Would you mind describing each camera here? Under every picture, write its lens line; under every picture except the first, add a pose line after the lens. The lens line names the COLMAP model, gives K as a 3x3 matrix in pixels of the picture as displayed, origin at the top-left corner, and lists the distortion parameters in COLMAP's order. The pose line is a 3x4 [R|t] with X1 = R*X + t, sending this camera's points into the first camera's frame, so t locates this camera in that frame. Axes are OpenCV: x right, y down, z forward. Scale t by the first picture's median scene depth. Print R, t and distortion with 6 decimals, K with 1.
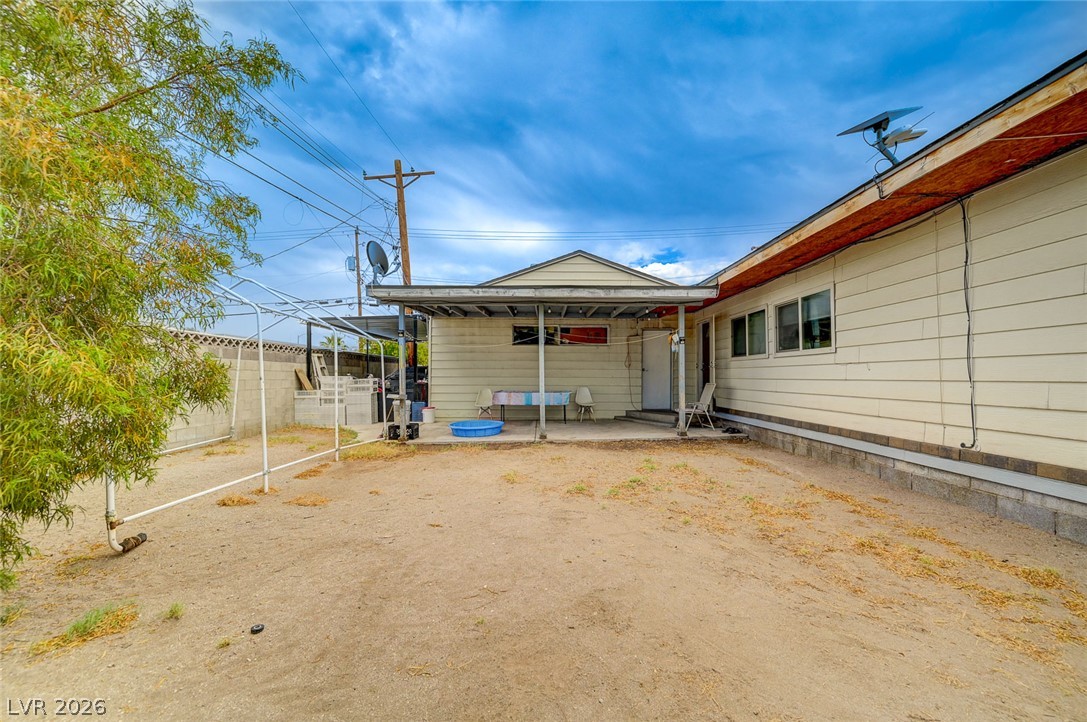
lens RADIAL K [[433.2, 0, 548.1], [0, 433.2, 369.3], [0, 0, 1]] dist [-0.000844, -0.000017]
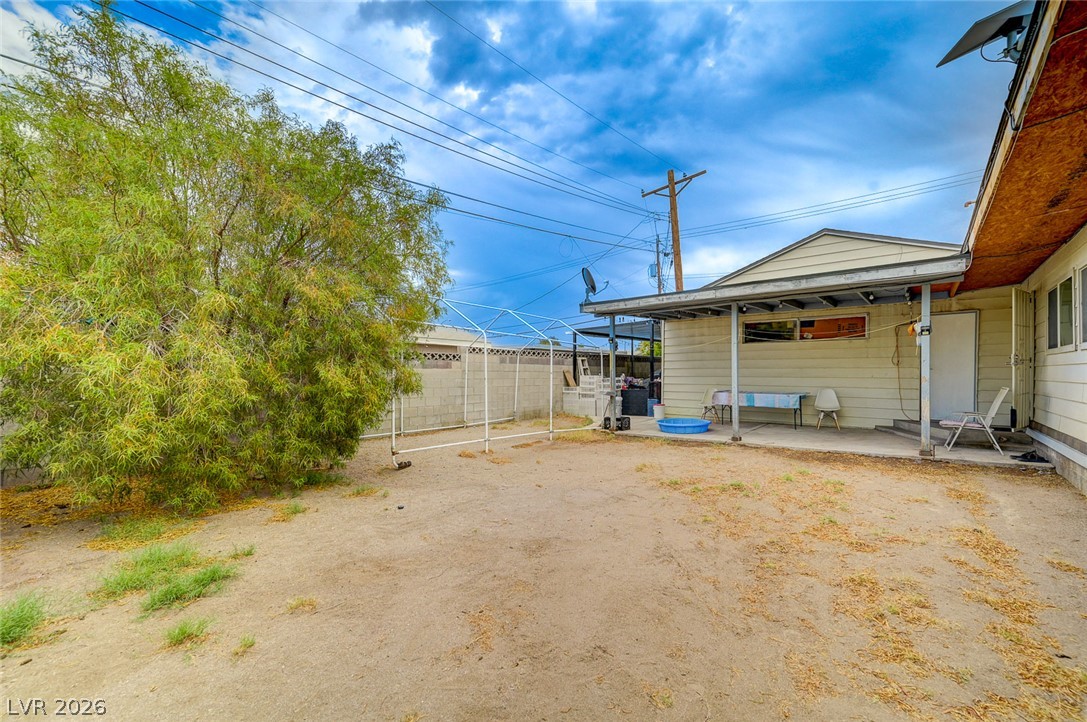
lens RADIAL K [[433.6, 0, 545.7], [0, 433.6, 371.3], [0, 0, 1]] dist [-0.000819, -0.000010]
pose [[0.755845, -0.005367, -0.654728, 0.298633], [0.012564, 0.999901, 0.006308, -0.007993], [0.654630, -0.012994, 0.755838, -0.016584]]
